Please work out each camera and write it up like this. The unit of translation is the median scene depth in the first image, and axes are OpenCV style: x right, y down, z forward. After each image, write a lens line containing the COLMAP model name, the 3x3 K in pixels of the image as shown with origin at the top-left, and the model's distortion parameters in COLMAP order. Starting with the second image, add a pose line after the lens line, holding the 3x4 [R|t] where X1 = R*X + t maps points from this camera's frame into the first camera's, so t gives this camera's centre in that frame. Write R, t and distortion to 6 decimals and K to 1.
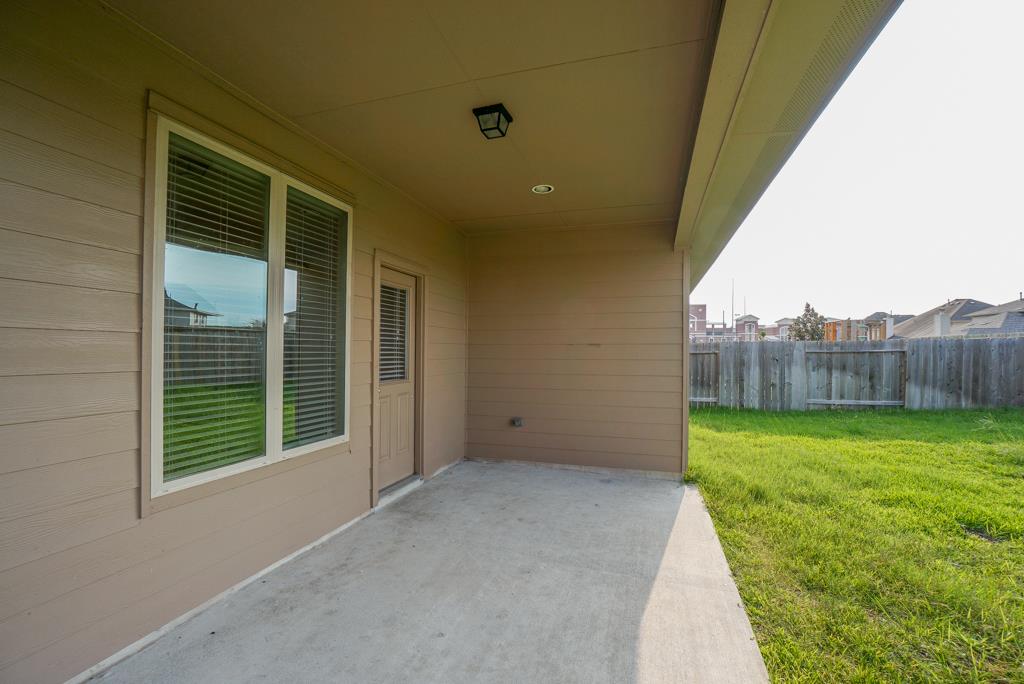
lens RADIAL K [[456.9, 0, 507.1], [0, 456.9, 345.4], [0, 0, 1]] dist [-0.064016, 0.024058]
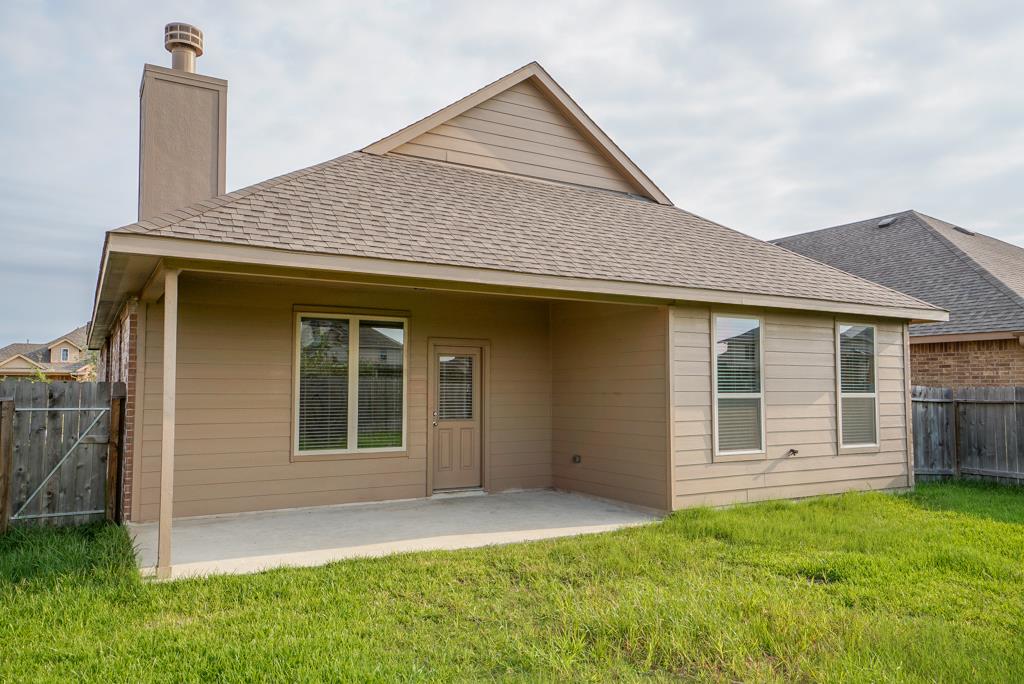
lens RADIAL K [[727.0, 0, 512.0], [0, 727.0, 342.0], [0, 0, 1]] dist [0.047543, 0.000269]
pose [[0.729741, -0.051708, -0.681766, 1.474290], [0.010737, 0.997880, -0.064191, -0.019494], [0.683640, 0.039523, 0.728749, -0.618883]]
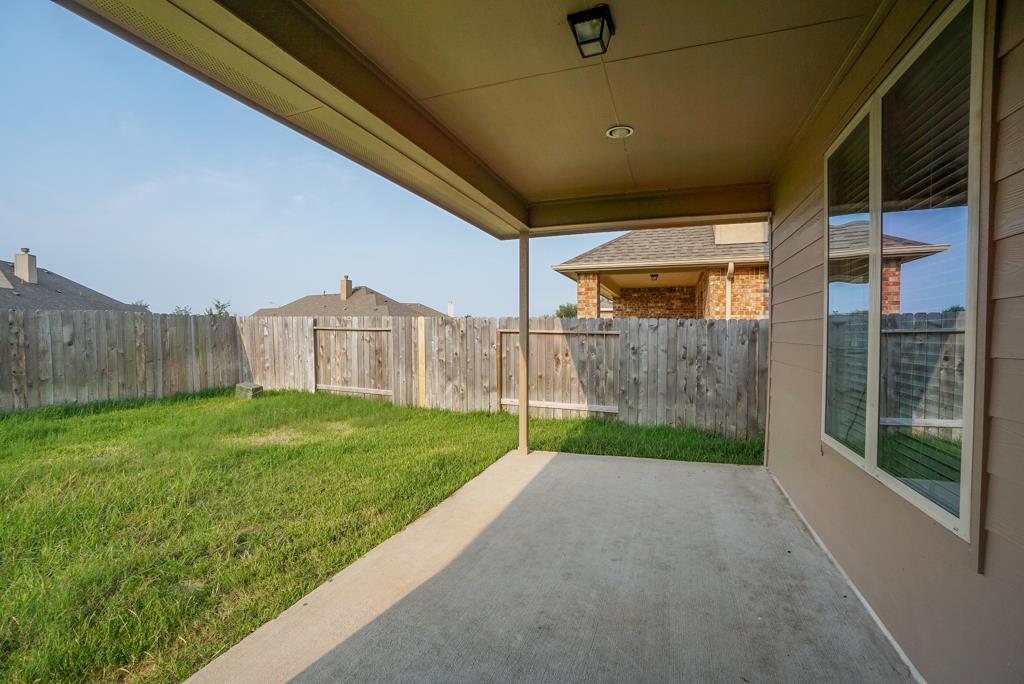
lens RADIAL K [[451.6, 0, 507.0], [0, 451.6, 348.2], [0, 0, 1]] dist [-0.066276, 0.025804]
pose [[-0.998812, -0.008500, 0.047983, 0.046118], [-0.007419, 0.999716, 0.022660, 0.018987], [-0.048162, 0.022278, -0.998591, 1.099459]]
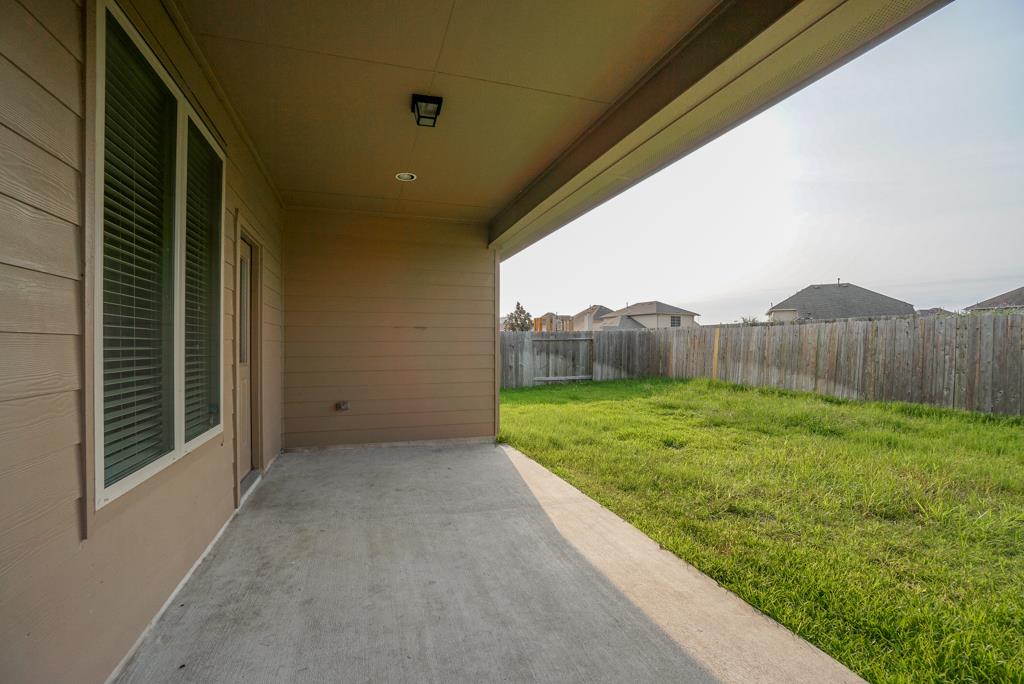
lens RADIAL K [[451.6, 0, 507.0], [0, 451.6, 348.2], [0, 0, 1]] dist [-0.066276, 0.025804]
pose [[0.813054, -0.010057, 0.582101, -0.306358], [-0.002016, 0.999796, 0.020089, 0.028898], [-0.582185, -0.017507, 0.812868, 0.013896]]
